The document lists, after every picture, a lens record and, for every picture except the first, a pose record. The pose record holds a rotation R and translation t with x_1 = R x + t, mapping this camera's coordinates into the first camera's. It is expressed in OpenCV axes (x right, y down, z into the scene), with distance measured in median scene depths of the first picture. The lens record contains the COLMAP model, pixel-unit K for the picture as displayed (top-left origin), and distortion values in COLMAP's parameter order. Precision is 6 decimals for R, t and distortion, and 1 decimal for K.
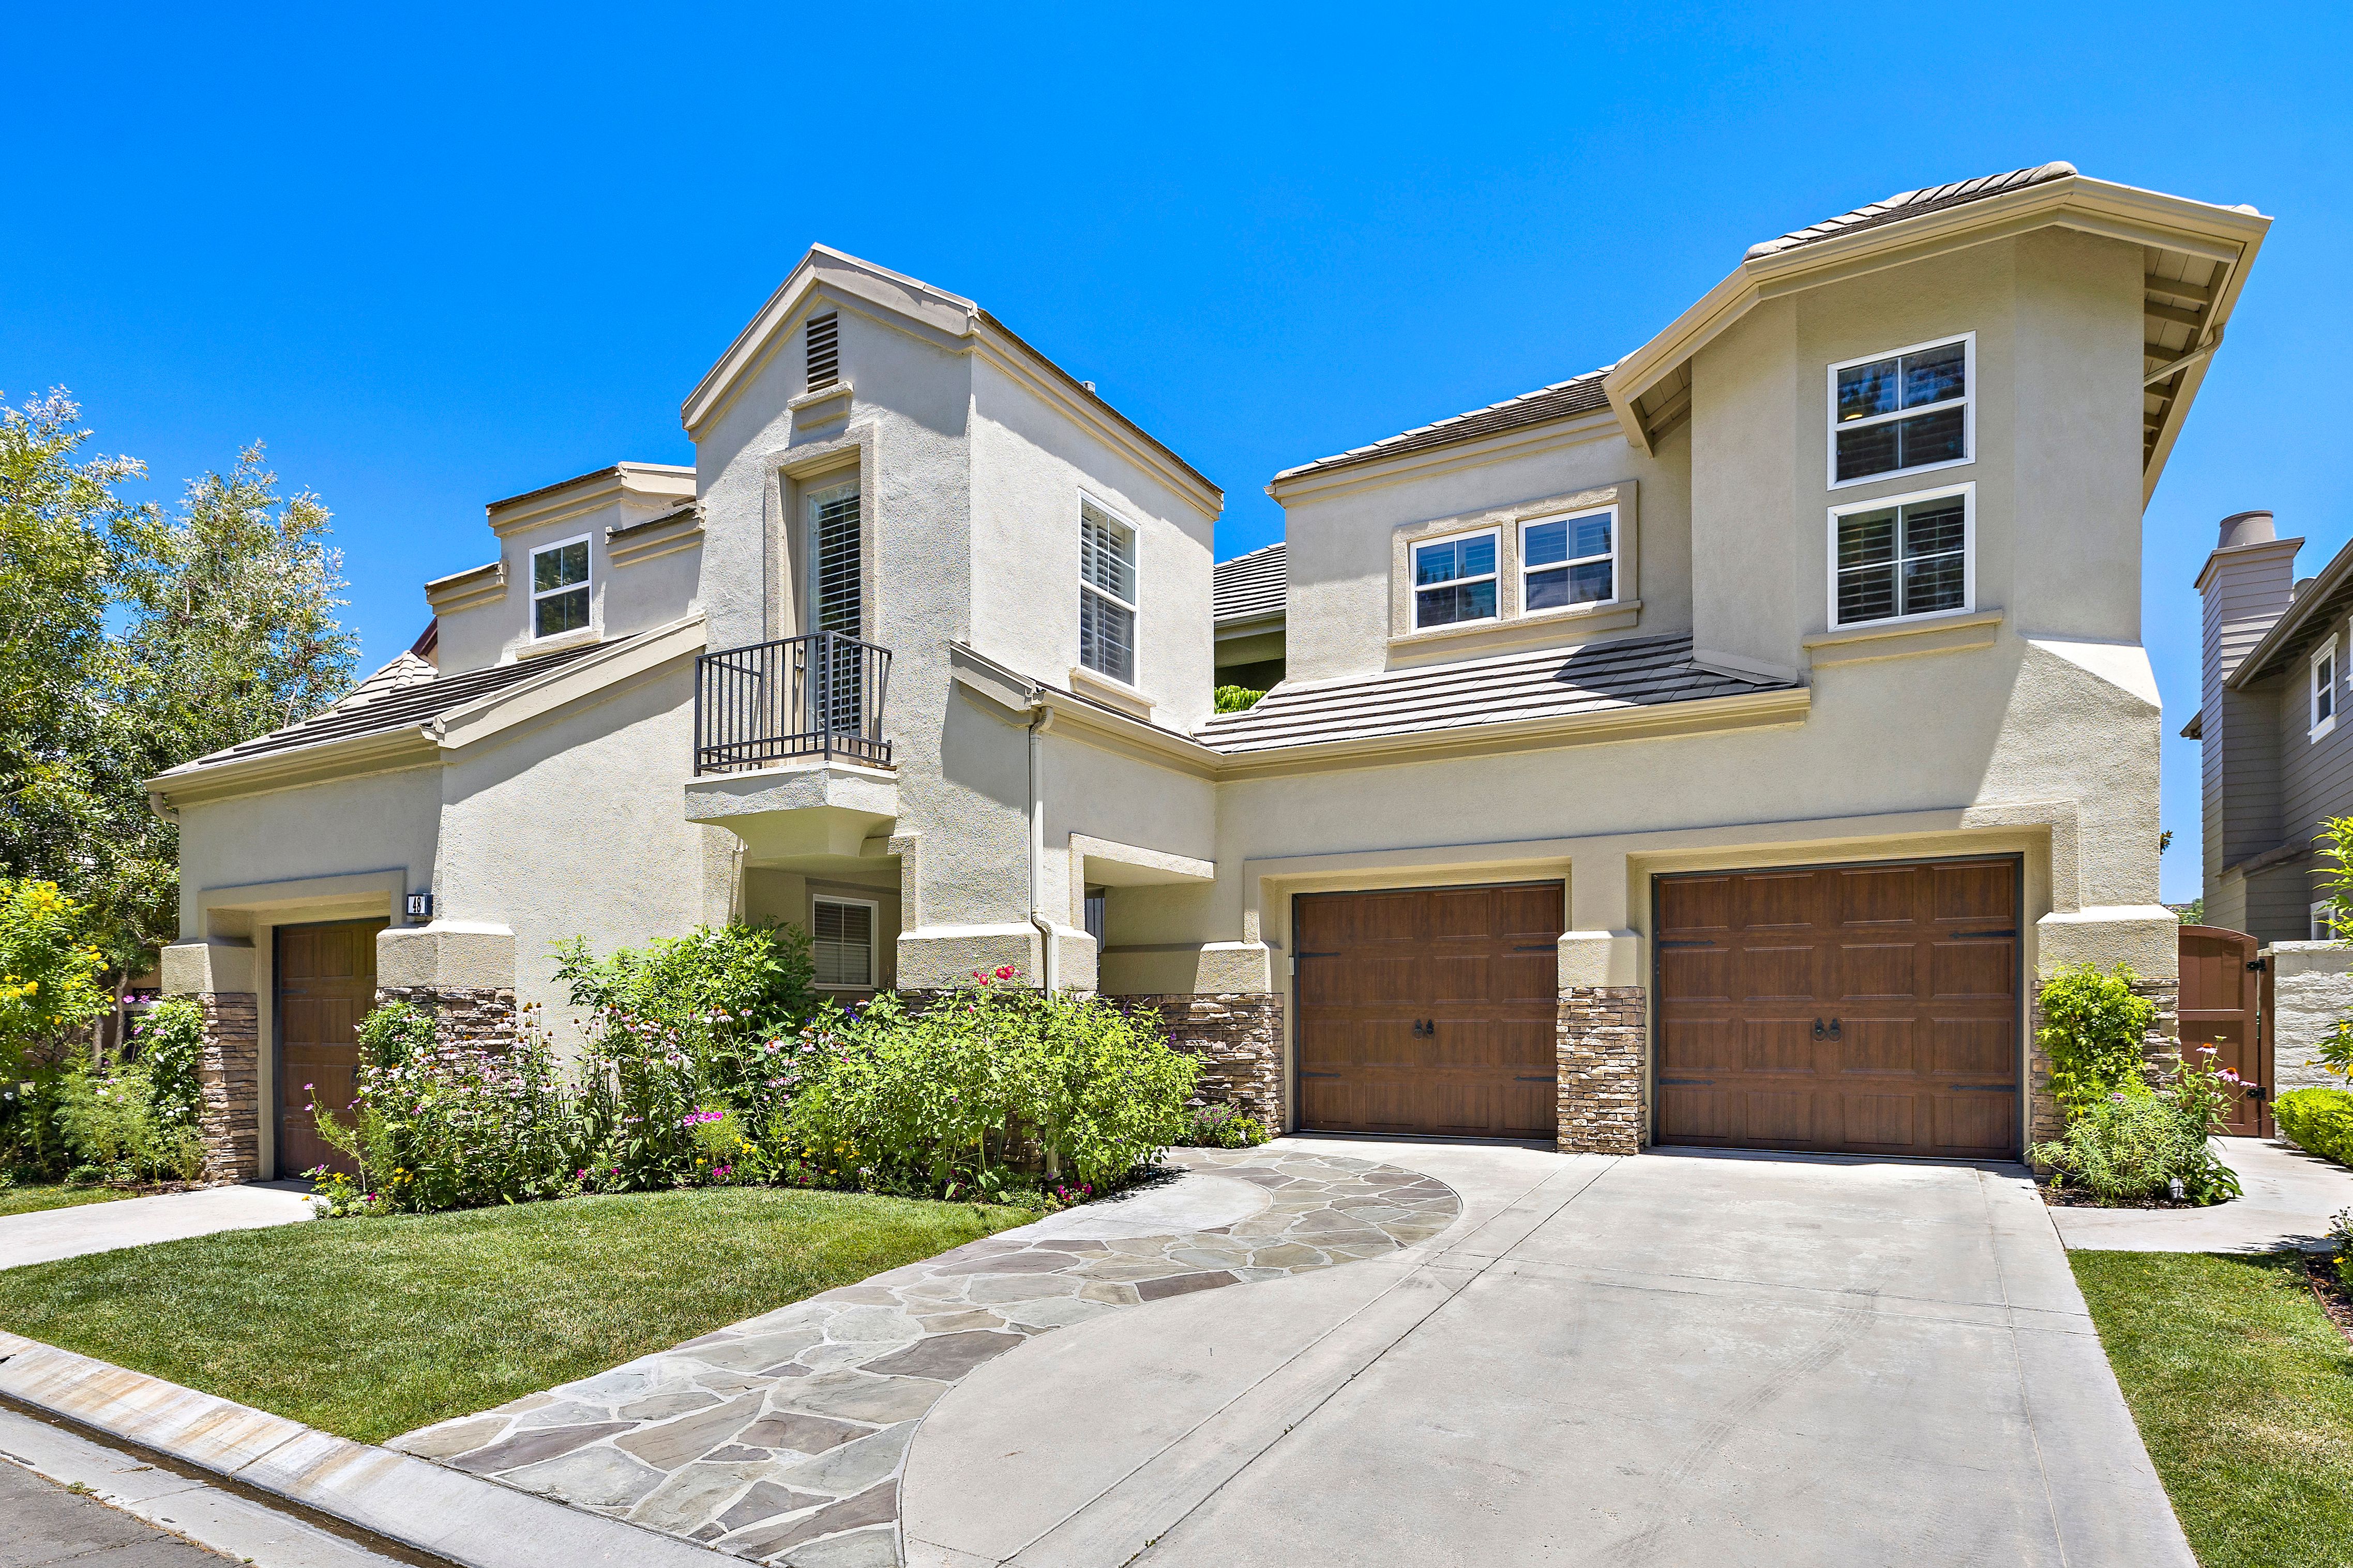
lens RADIAL K [[1002.9, 0, 1197.9], [0, 1002.9, 736.7], [0, 0, 1]] dist [0.002605, 0.000542]
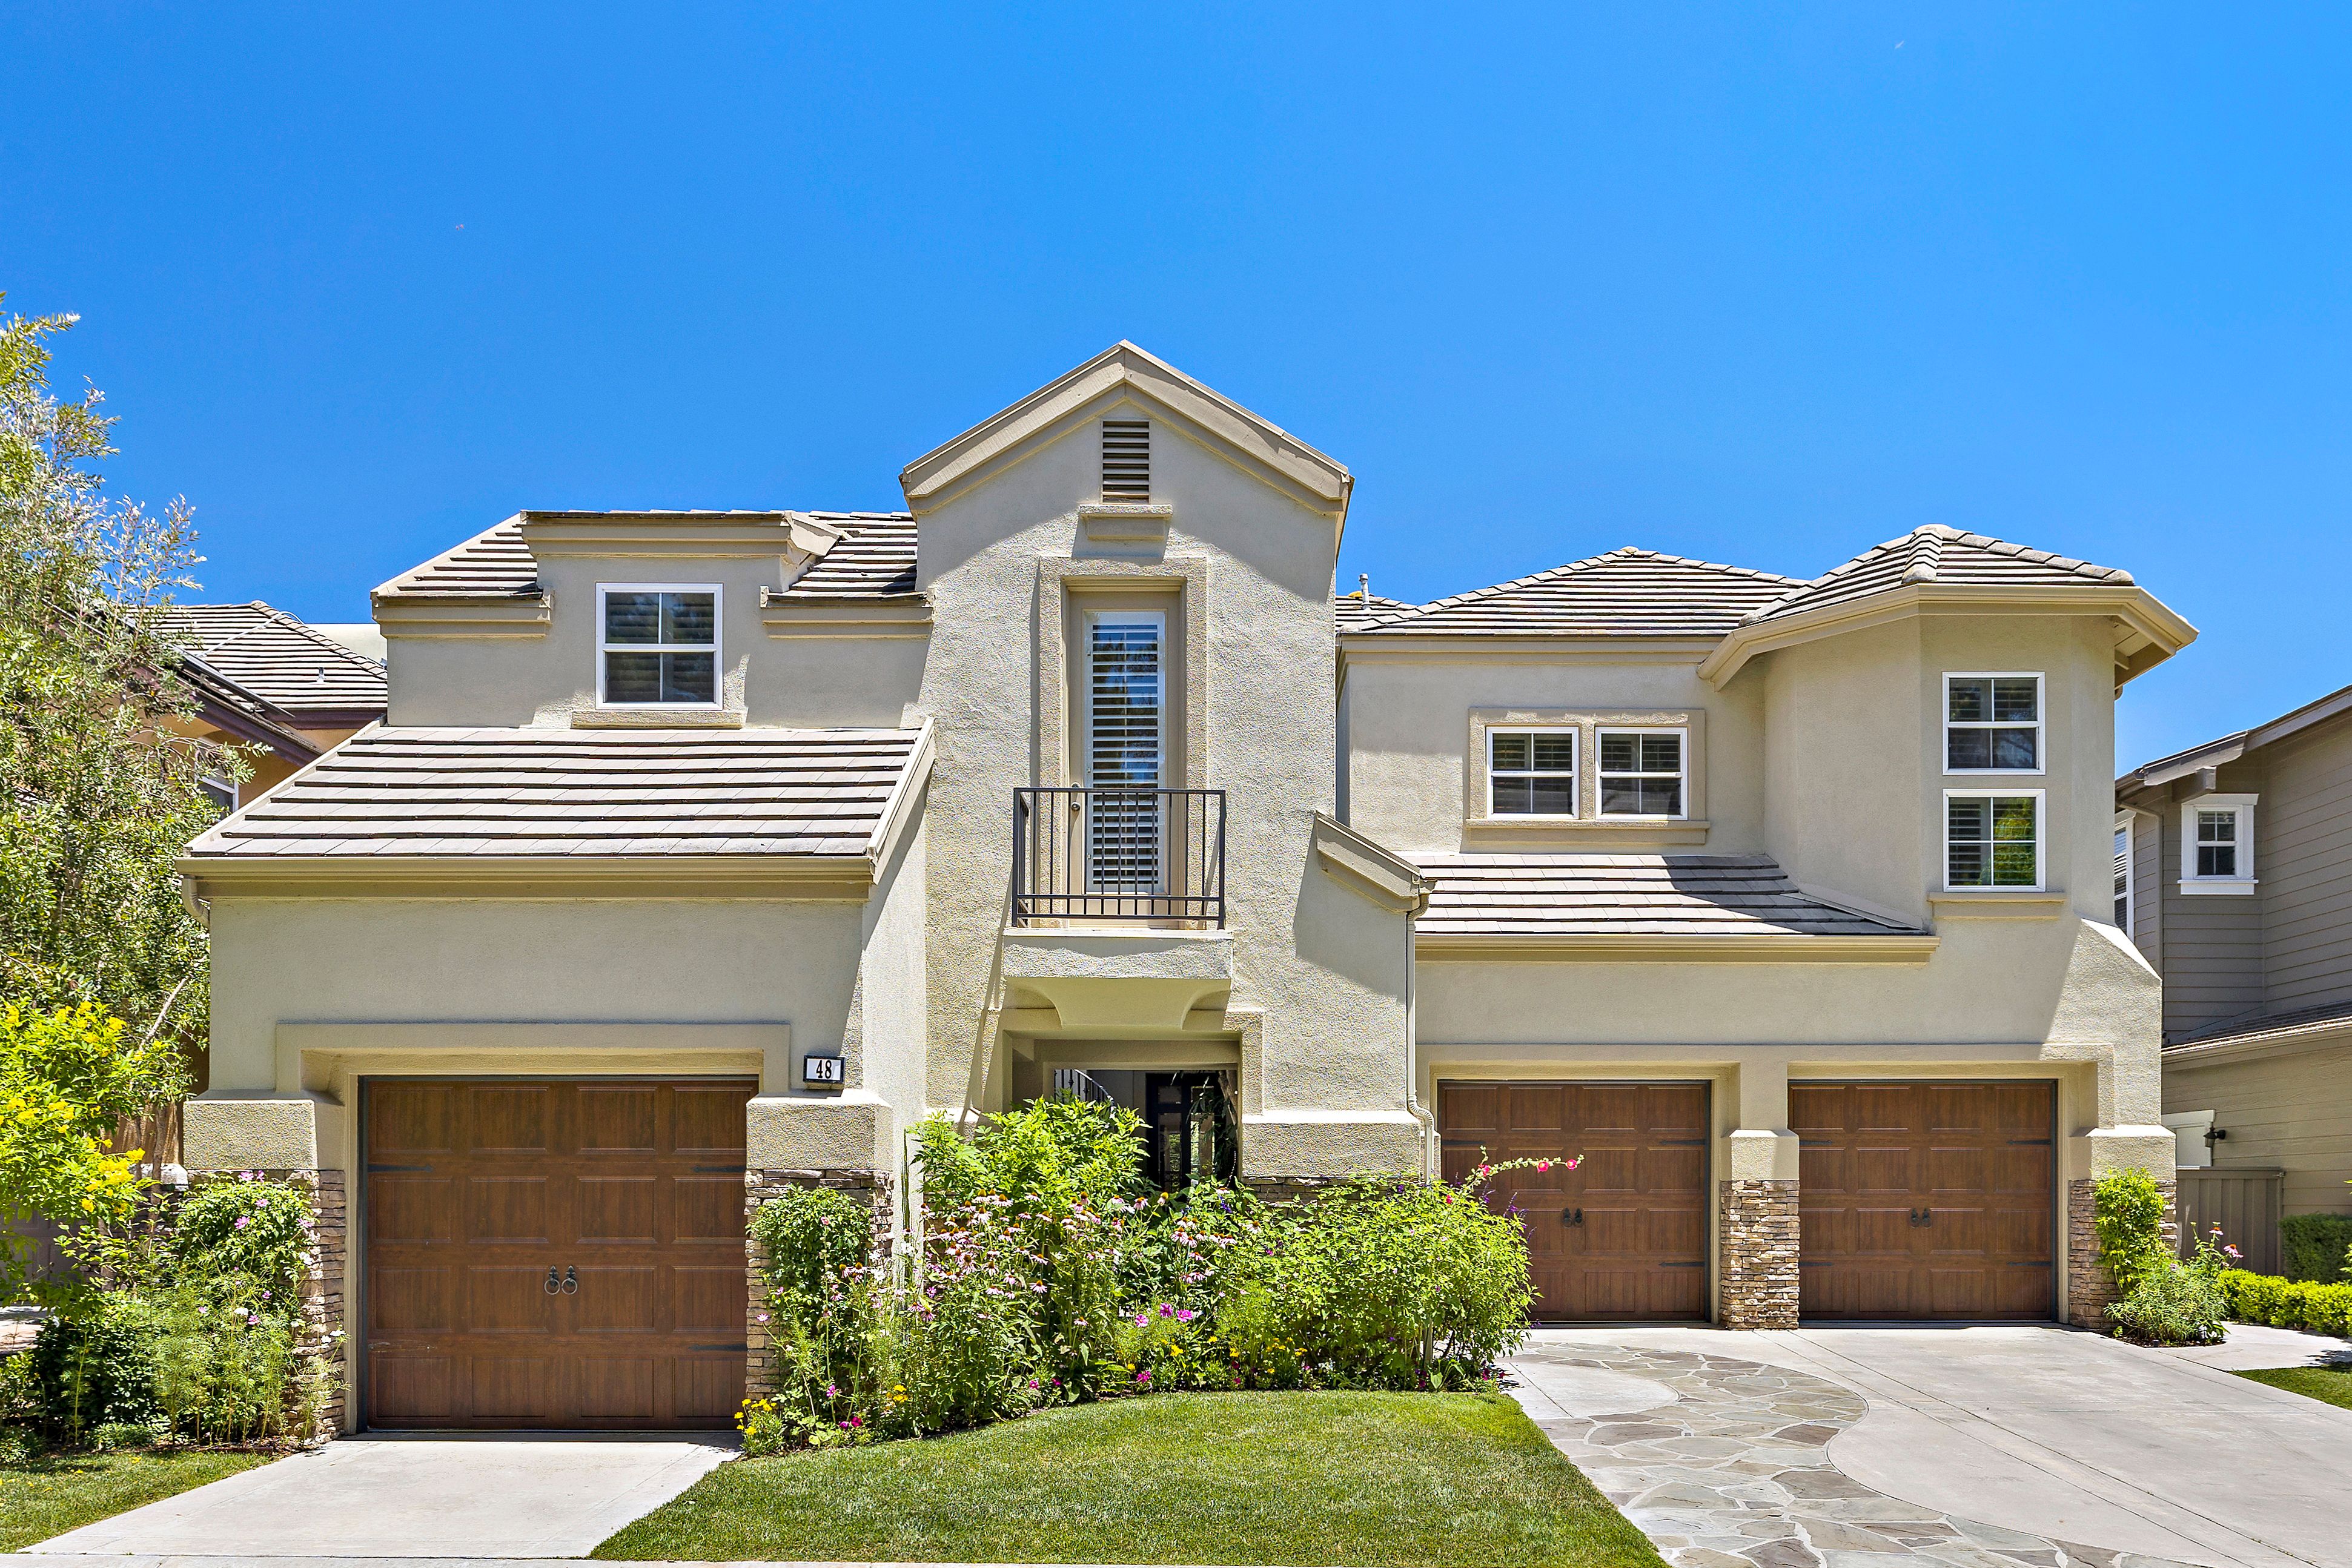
lens RADIAL K [[1268.6, 0, 1177.0], [0, 1268.6, 787.4], [0, 0, 1]] dist [0.001081, 0.000153]
pose [[0.917023, 0.126441, 0.378260, -0.802870], [-0.110079, 0.991817, -0.064667, -0.024919], [-0.383342, 0.017663, 0.923438, -0.076914]]
